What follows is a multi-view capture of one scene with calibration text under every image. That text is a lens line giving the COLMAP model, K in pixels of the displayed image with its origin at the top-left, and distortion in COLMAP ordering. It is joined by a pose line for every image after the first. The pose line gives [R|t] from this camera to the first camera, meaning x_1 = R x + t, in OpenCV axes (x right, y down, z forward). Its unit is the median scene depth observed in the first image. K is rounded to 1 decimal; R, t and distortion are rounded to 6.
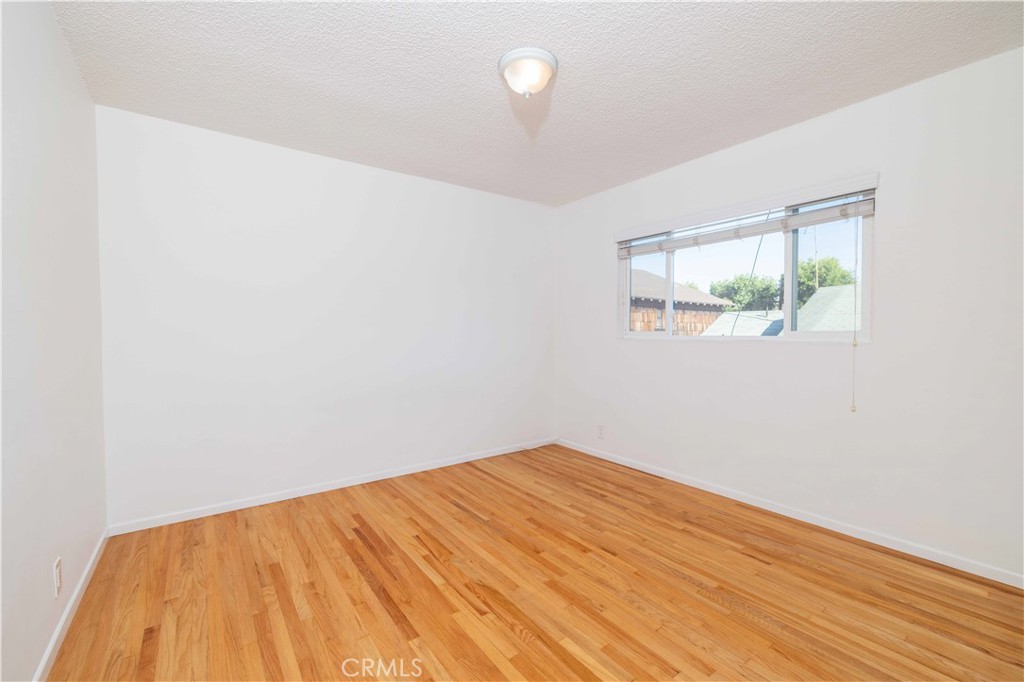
lens RADIAL K [[429.3, 0, 512.0], [0, 429.3, 341.0], [0, 0, 1]] dist [-0.001309, -0.000068]
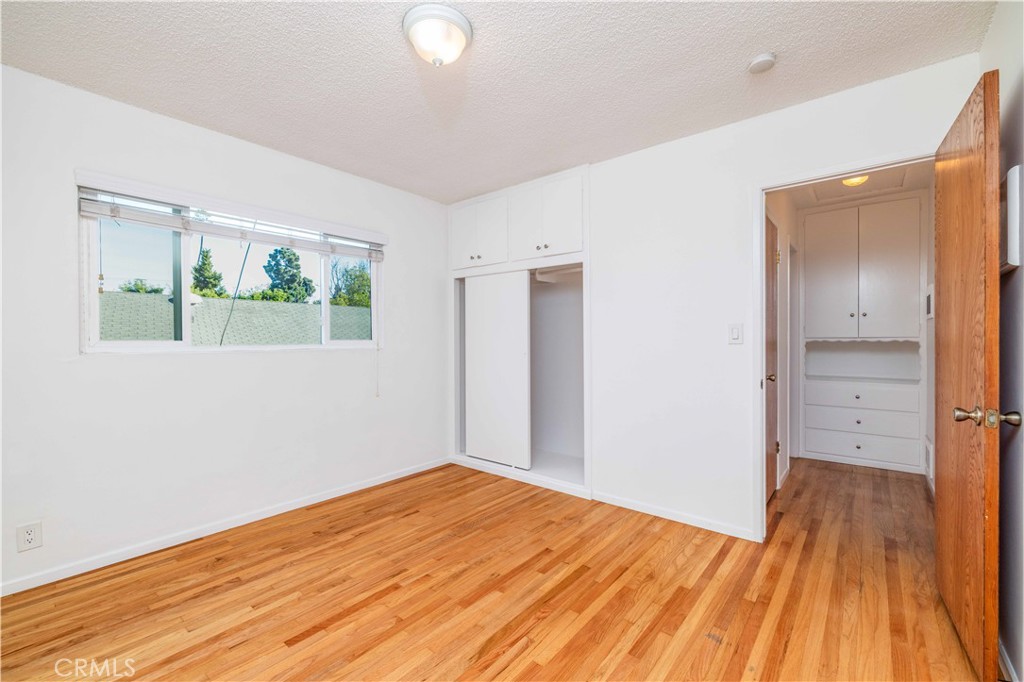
lens RADIAL K [[429.3, 0, 512.0], [0, 429.3, 341.0], [0, 0, 1]] dist [-0.001309, -0.000068]
pose [[-0.238998, -0.001477, 0.971019, -0.737578], [0.026570, 0.999614, 0.008060, -0.021184], [-0.970656, 0.027726, -0.238867, 0.951717]]
